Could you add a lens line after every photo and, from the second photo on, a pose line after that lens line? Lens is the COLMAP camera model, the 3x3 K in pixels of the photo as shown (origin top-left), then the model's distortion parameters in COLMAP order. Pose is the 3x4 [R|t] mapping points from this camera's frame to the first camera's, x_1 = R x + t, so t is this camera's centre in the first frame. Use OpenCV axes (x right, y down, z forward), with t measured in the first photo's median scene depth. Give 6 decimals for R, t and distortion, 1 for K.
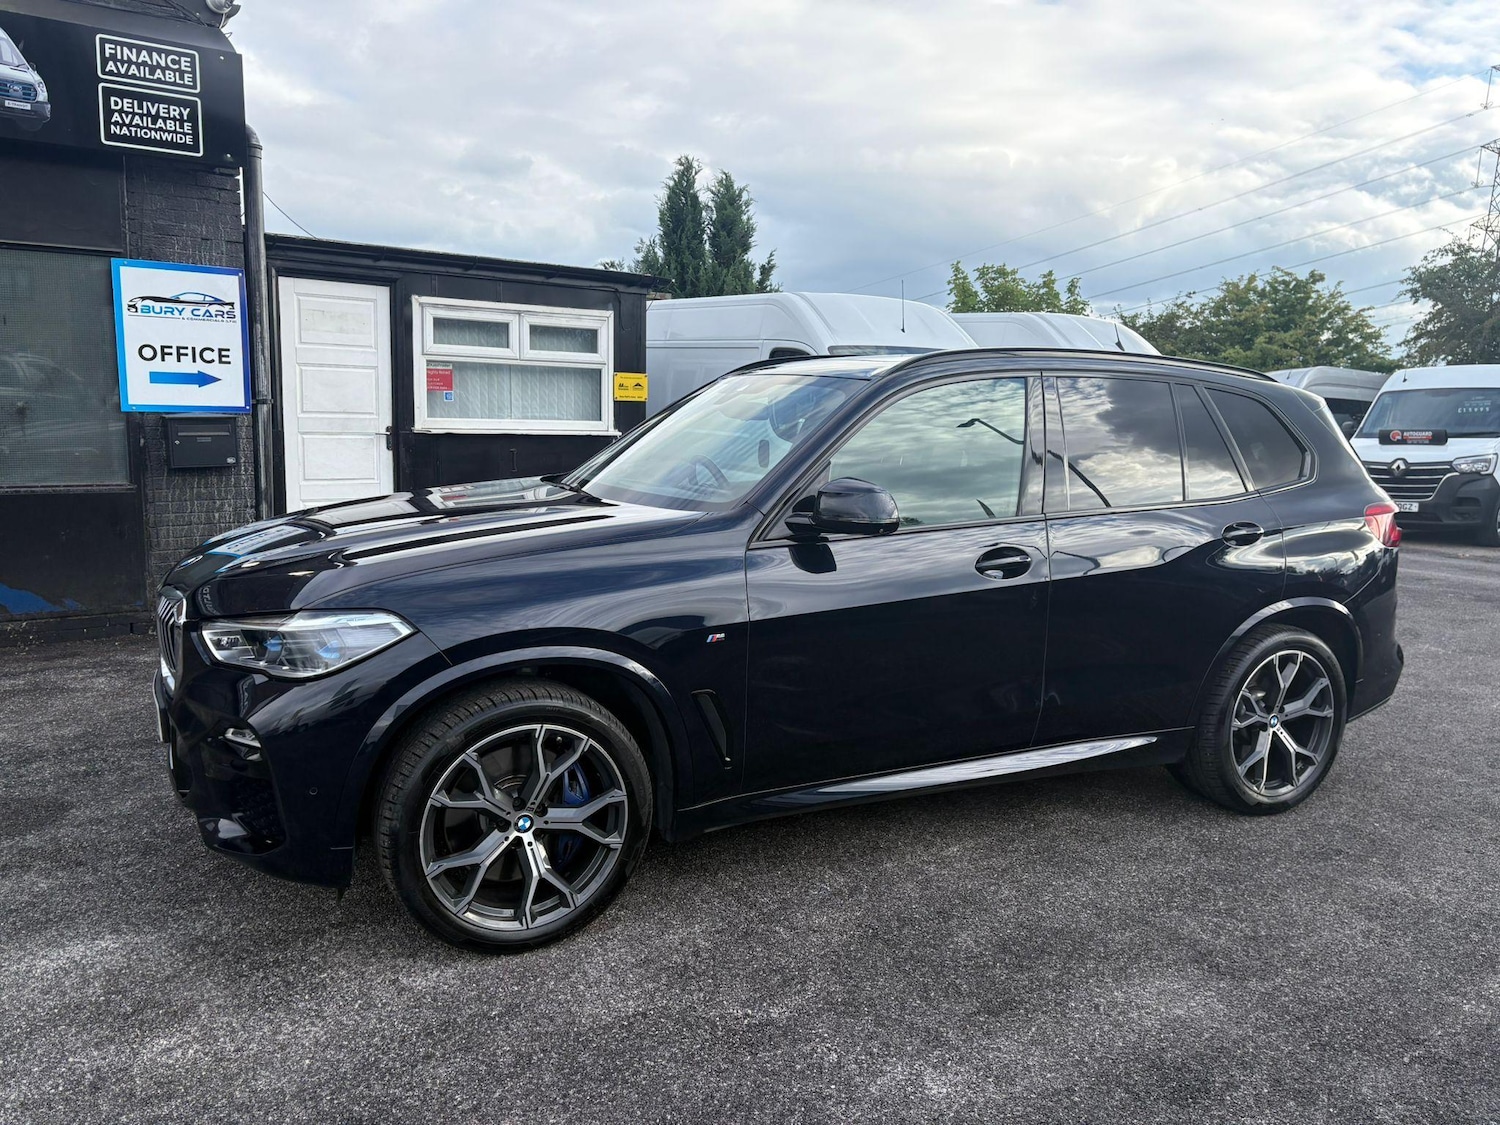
lens RADIAL K [[1137.2, 0, 742.0], [0, 1137.2, 570.9], [0, 0, 1]] dist [0.045884, -0.038190]
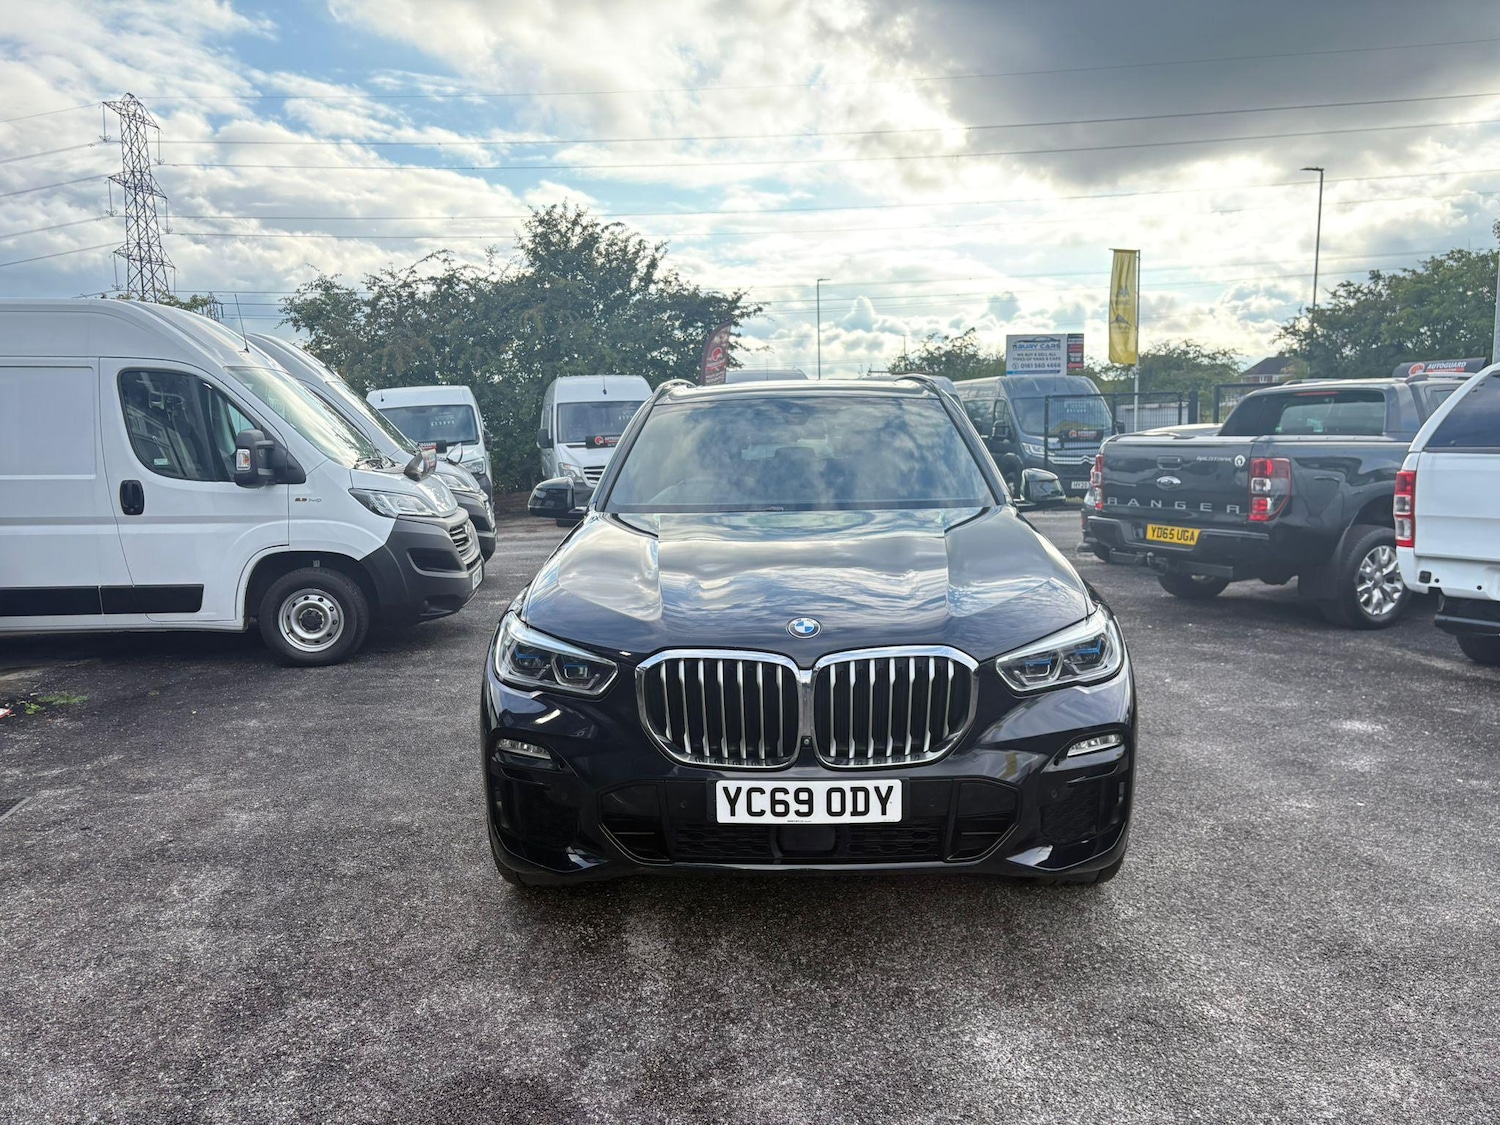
lens RADIAL K [[1137.2, 0, 751.3], [0, 1137.2, 556.2], [0, 0, 1]] dist [0.045884, -0.038190]
pose [[0.476115, -0.138155, 0.868463, -0.678523], [0.164373, 0.984158, 0.066446, -0.067384], [-0.863884, 0.111116, 0.491281, 0.337969]]
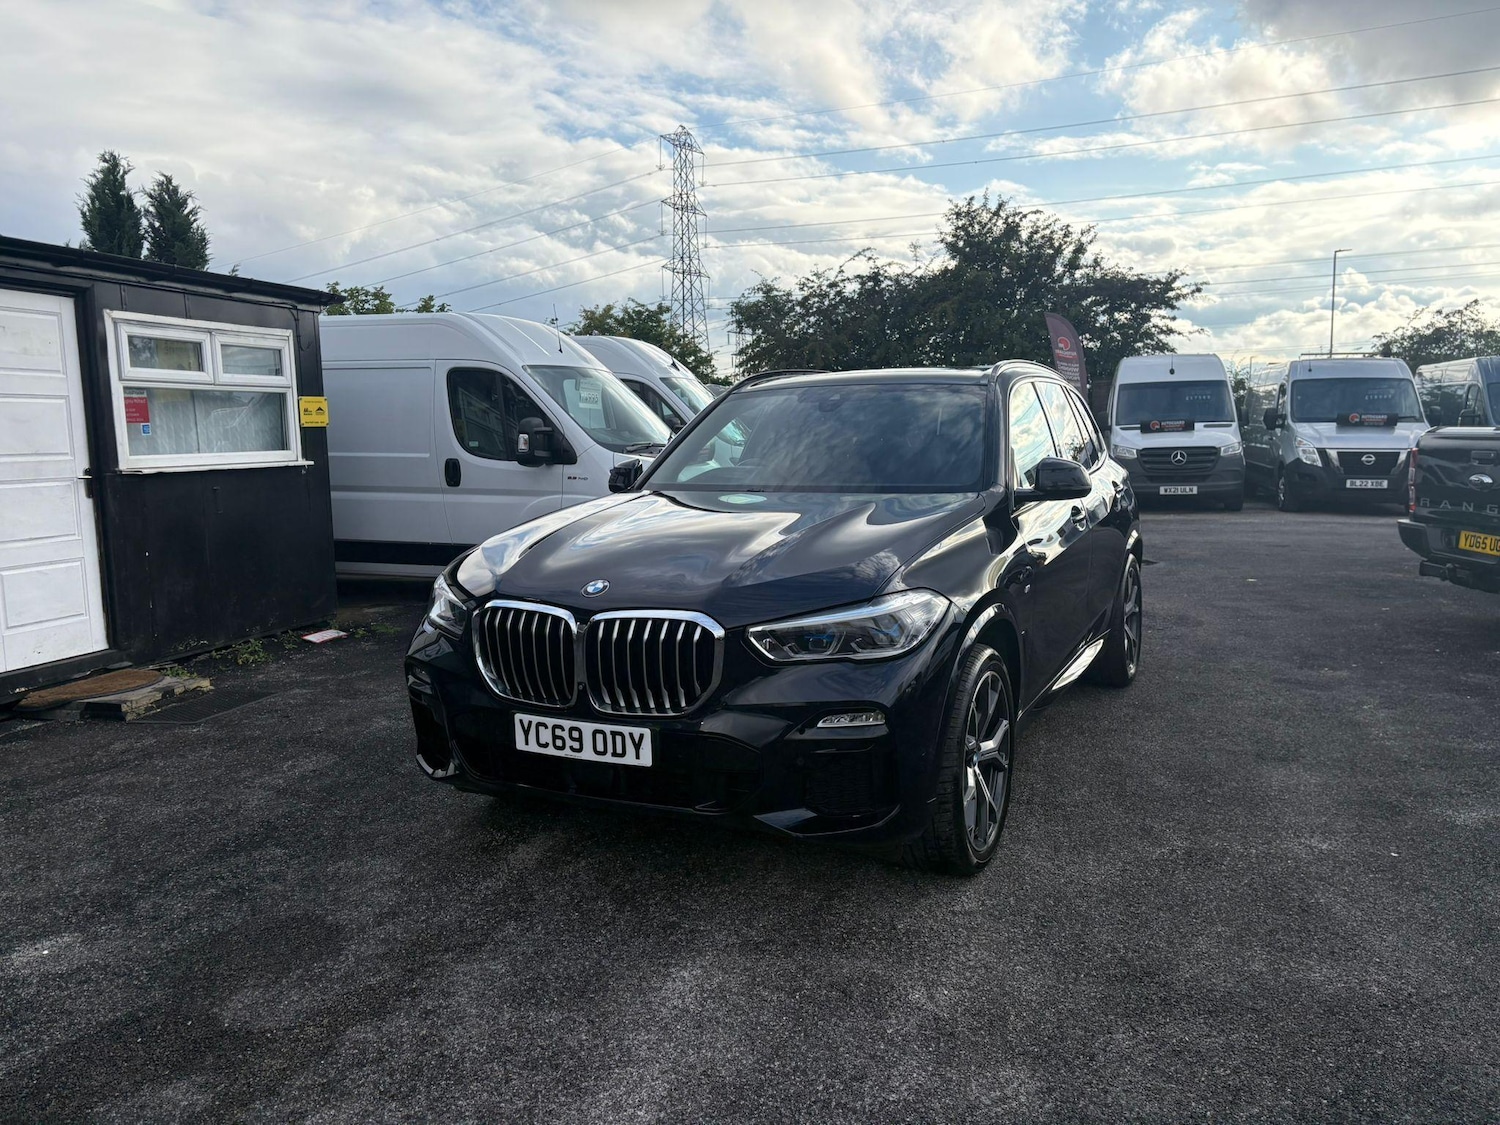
lens RADIAL K [[1137.2, 0, 754.1], [0, 1137.2, 560.1], [0, 0, 1]] dist [0.045884, -0.038190]
pose [[0.798473, -0.111646, 0.591588, -0.518803], [0.128920, 0.991568, 0.013127, -0.014078], [-0.588065, 0.065786, 0.806134, 0.081435]]
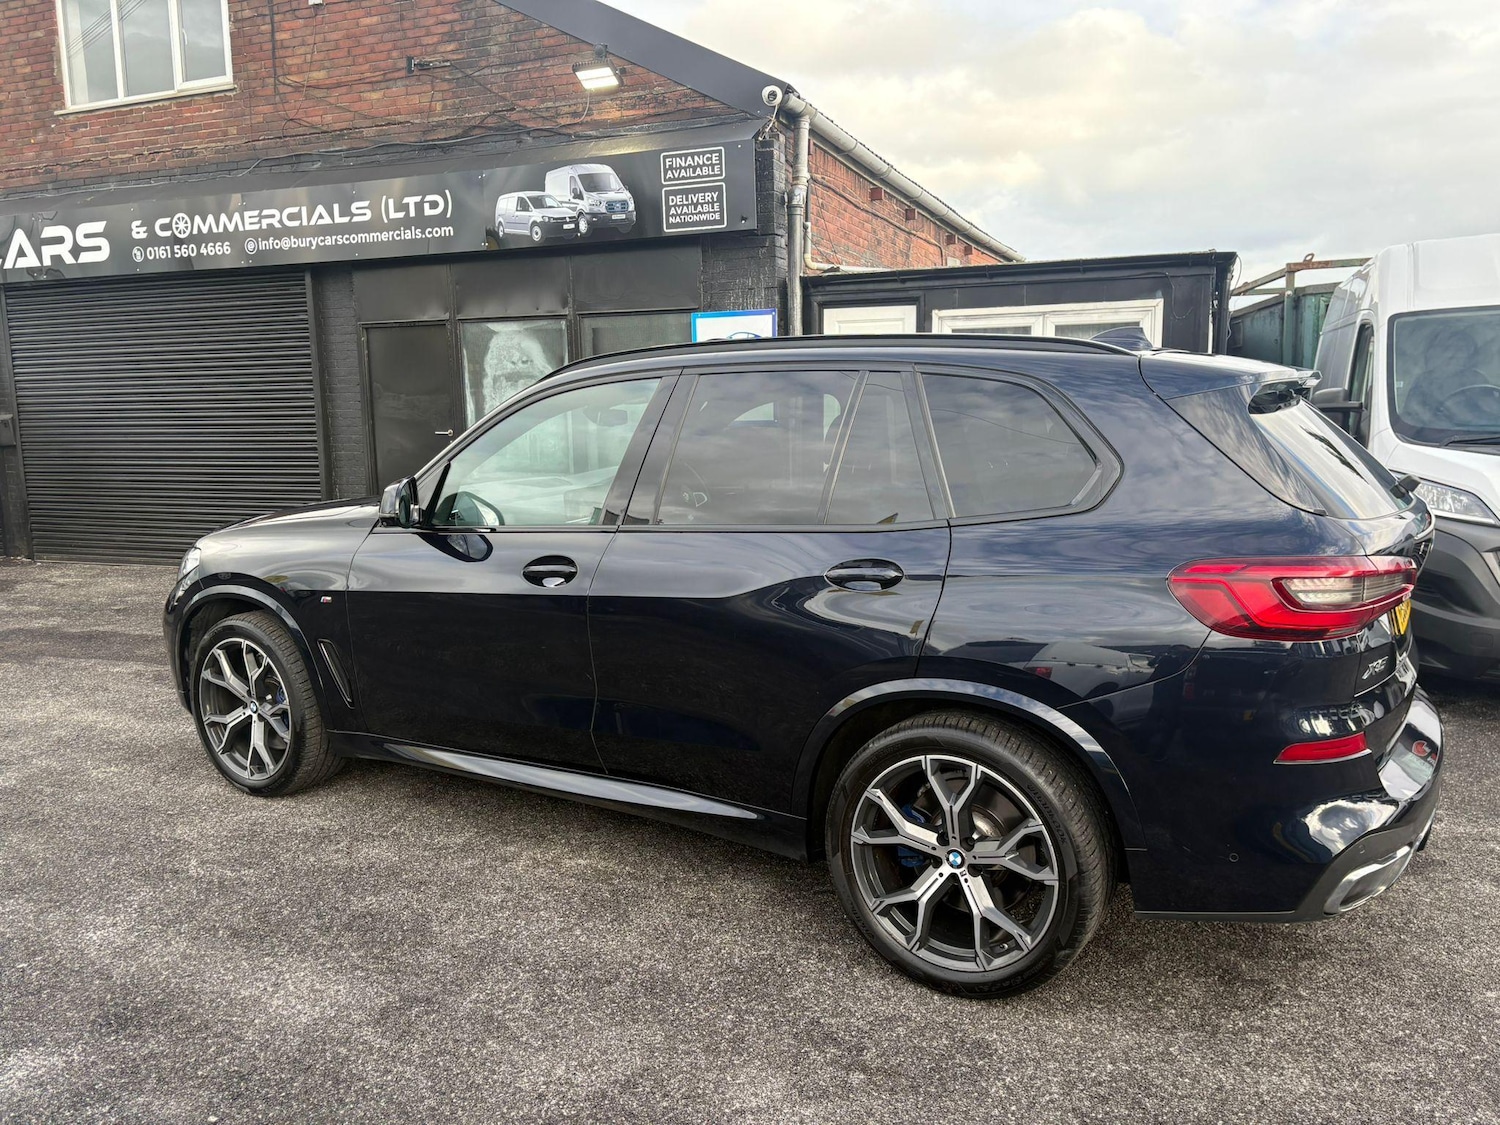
lens RADIAL K [[1137.2, 0, 752.5], [0, 1137.2, 564.1], [0, 0, 1]] dist [0.045884, -0.038190]
pose [[0.523180, 0.087927, -0.847674, 0.673554], [-0.096371, 0.994387, 0.043666, -0.042345], [0.846756, 0.058846, 0.528717, 0.372481]]
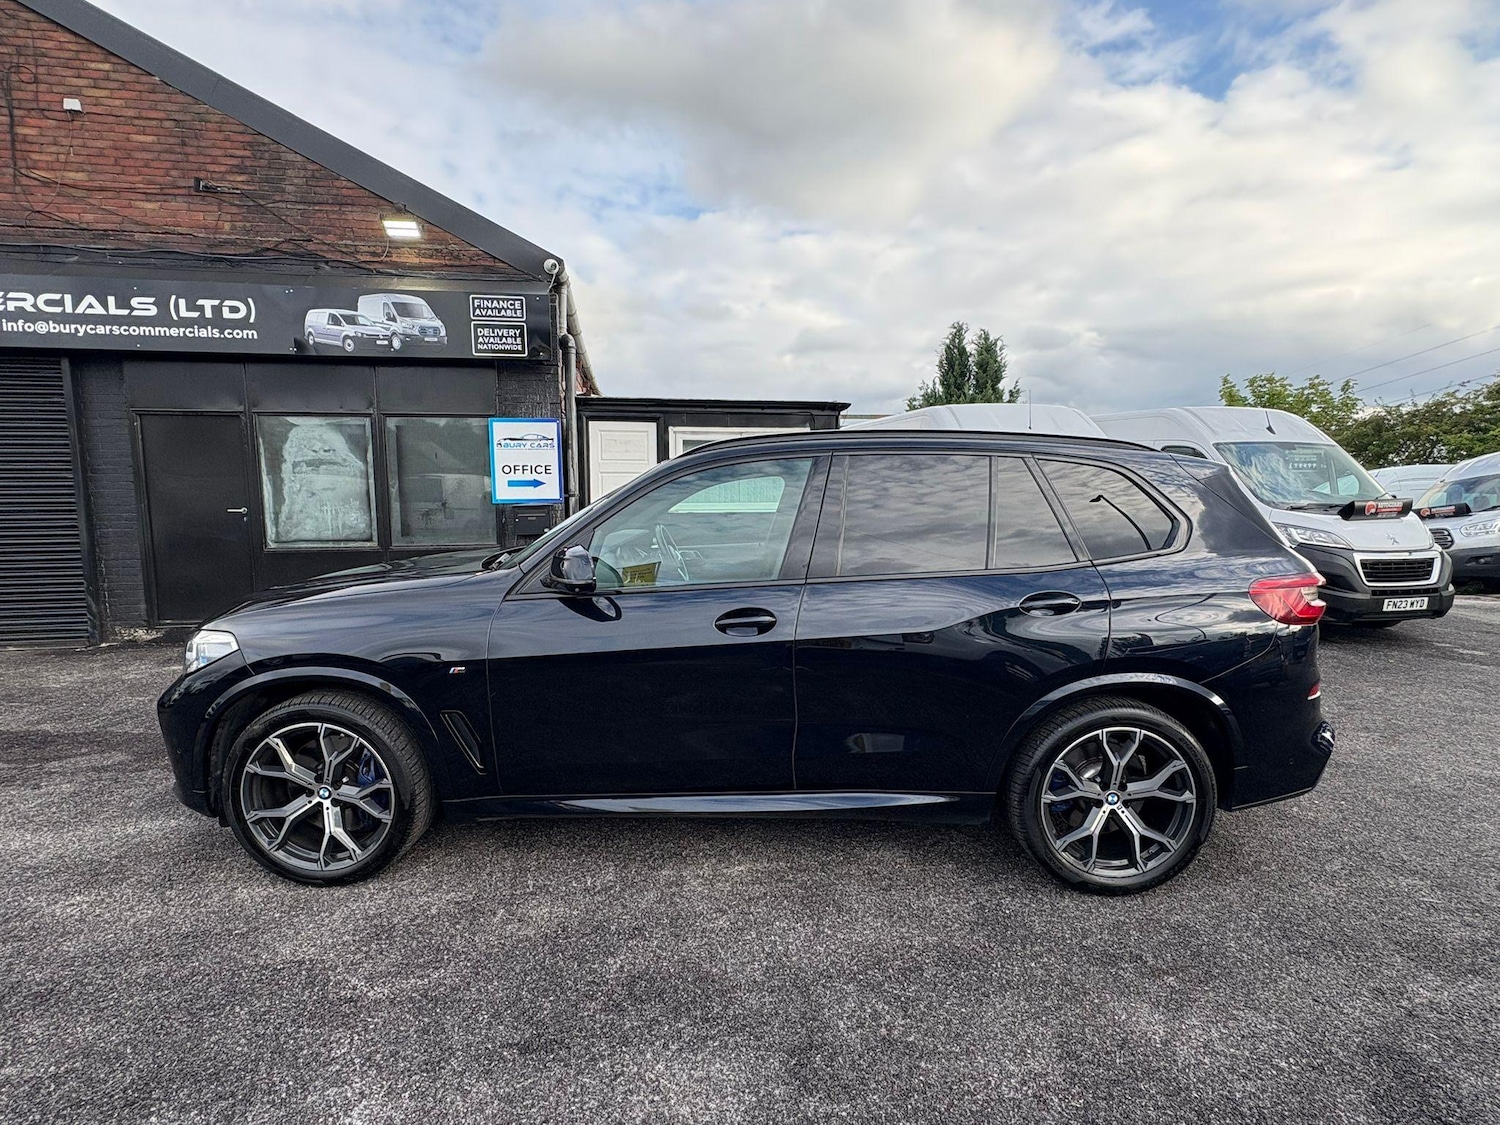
lens RADIAL K [[704.7, 0, 750.1], [0, 704.7, 561.0], [0, 0, 1]] dist [0.005489, -0.002569]
pose [[0.890811, 0.018181, -0.454010, 0.321653], [-0.040865, 0.998356, -0.040201, -0.022944], [0.452532, 0.054364, 0.890089, 0.225039]]
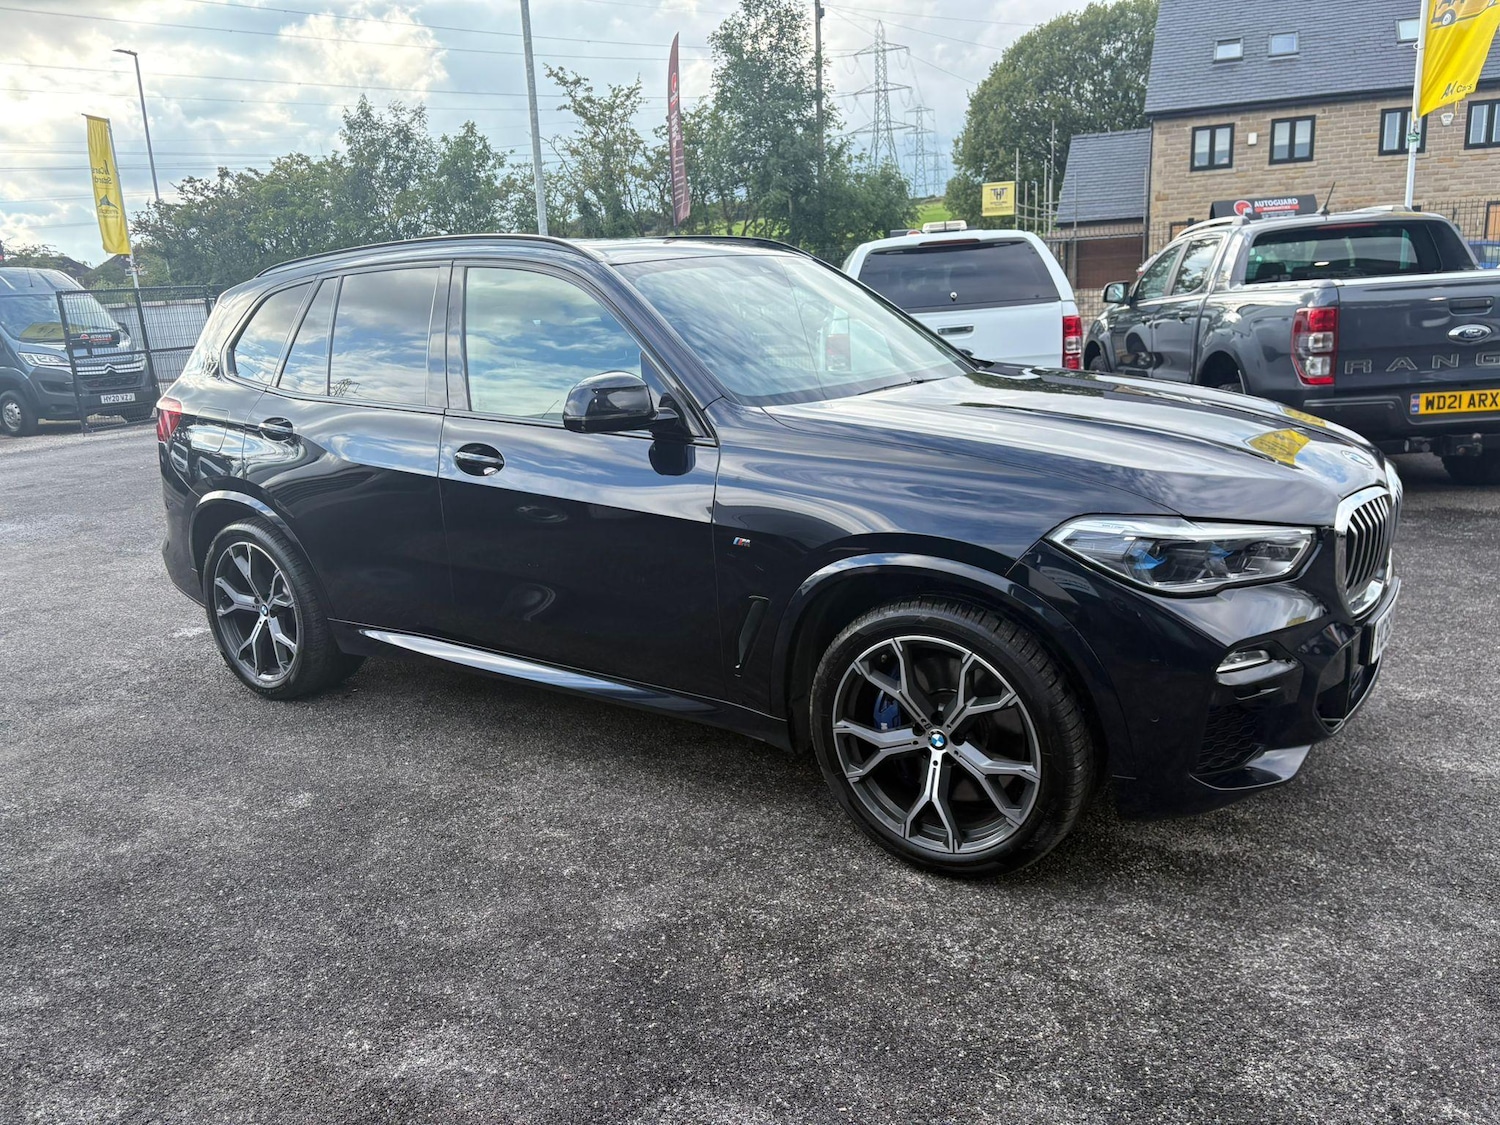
lens RADIAL K [[1137.2, 0, 745.9], [0, 1137.2, 556.4], [0, 0, 1]] dist [0.045884, -0.038190]
pose [[-0.471074, -0.207904, 0.857243, -0.567404], [0.171269, 0.931775, 0.320096, -0.164564], [-0.865307, 0.297608, -0.403328, 0.980552]]
